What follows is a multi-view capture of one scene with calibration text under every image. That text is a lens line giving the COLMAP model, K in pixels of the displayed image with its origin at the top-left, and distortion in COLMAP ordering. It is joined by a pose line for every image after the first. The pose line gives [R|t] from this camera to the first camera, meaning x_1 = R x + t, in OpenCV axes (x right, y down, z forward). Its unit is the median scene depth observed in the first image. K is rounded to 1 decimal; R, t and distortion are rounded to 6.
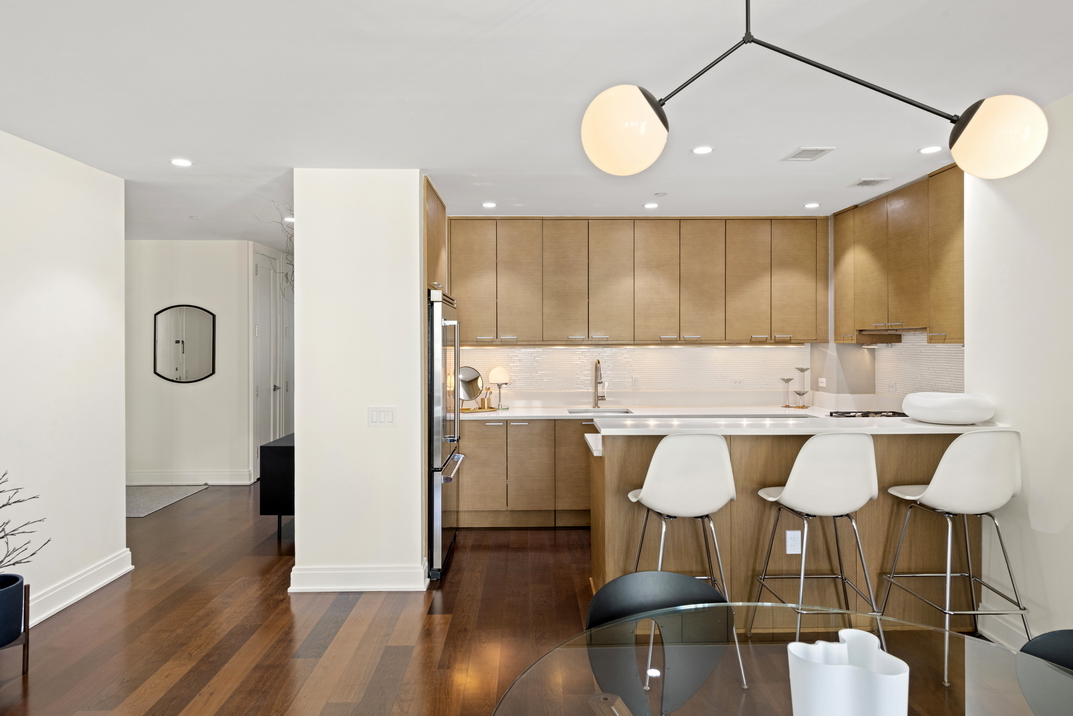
lens RADIAL K [[687.9, 0, 537.2], [0, 687.9, 353.8], [0, 0, 1]] dist [-0.000297, -0.000431]
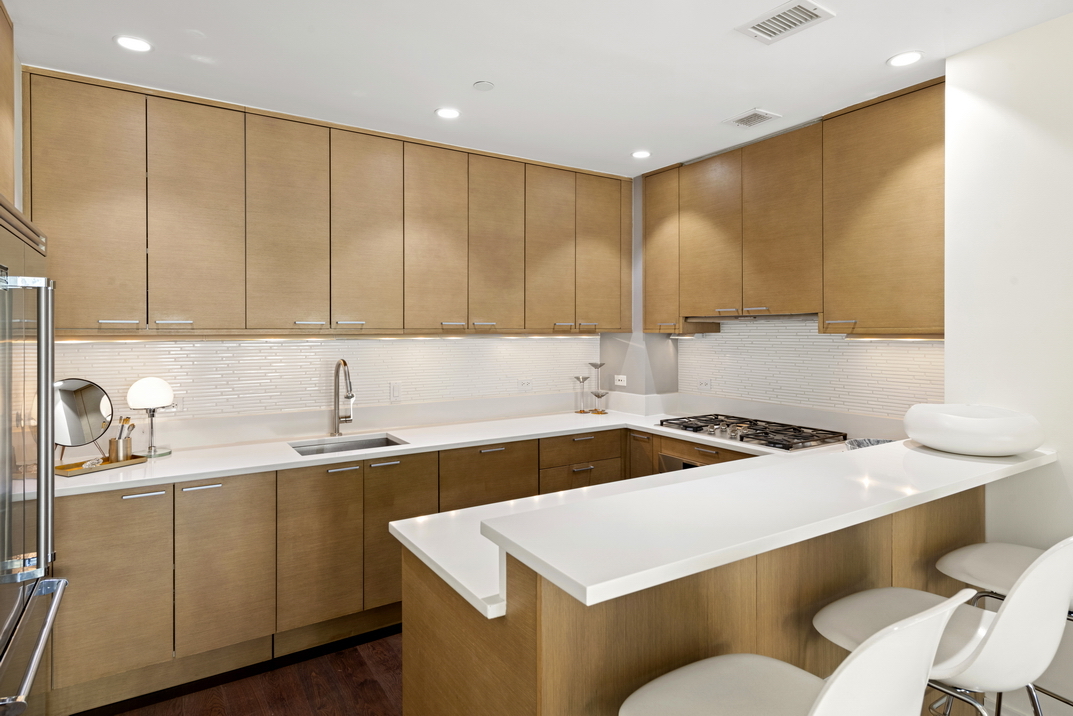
lens RADIAL K [[613.5, 0, 556.9], [0, 613.5, 334.4], [0, 0, 1]] dist [0.012088, -0.003452]
pose [[0.843862, -0.000339, 0.536560, -0.047095], [0.007030, 0.999921, -0.010425, -0.006770], [-0.536514, 0.012569, 0.843798, 0.436709]]
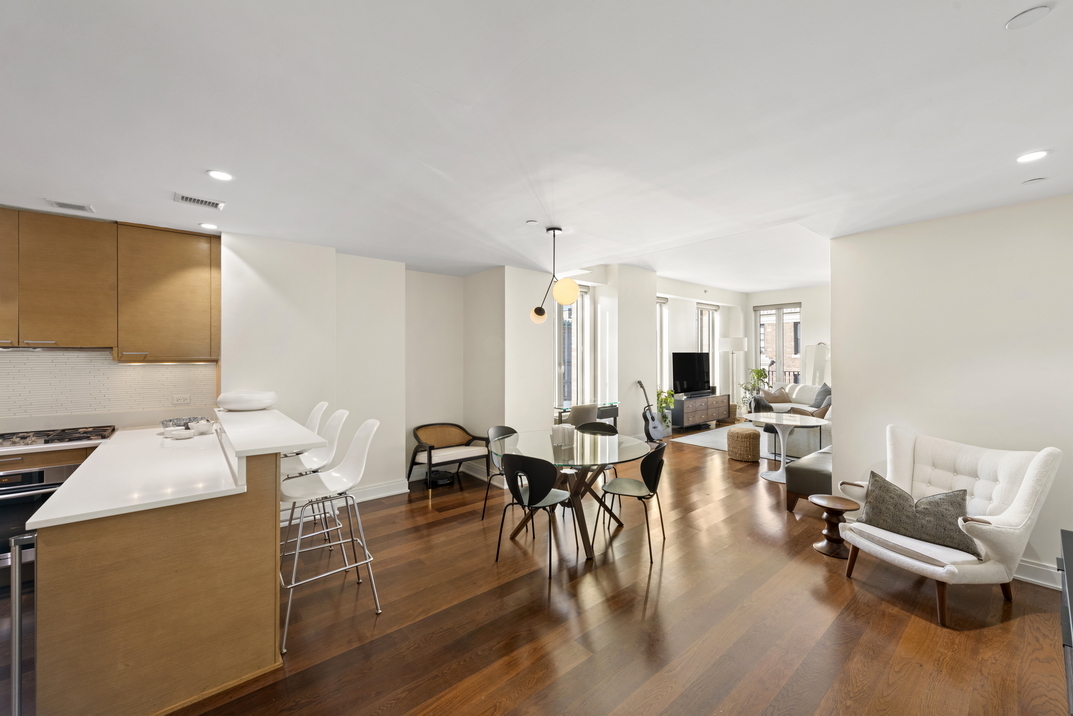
lens RADIAL K [[425.1, 0, 537.5], [0, 425.1, 356.9], [0, 0, 1]] dist [-0.000323, -0.000044]
pose [[-0.627928, 0.007040, 0.778239, -0.372819], [0.016970, 0.999845, 0.004647, -0.008975], [-0.778086, 0.016125, -0.627950, 0.682065]]
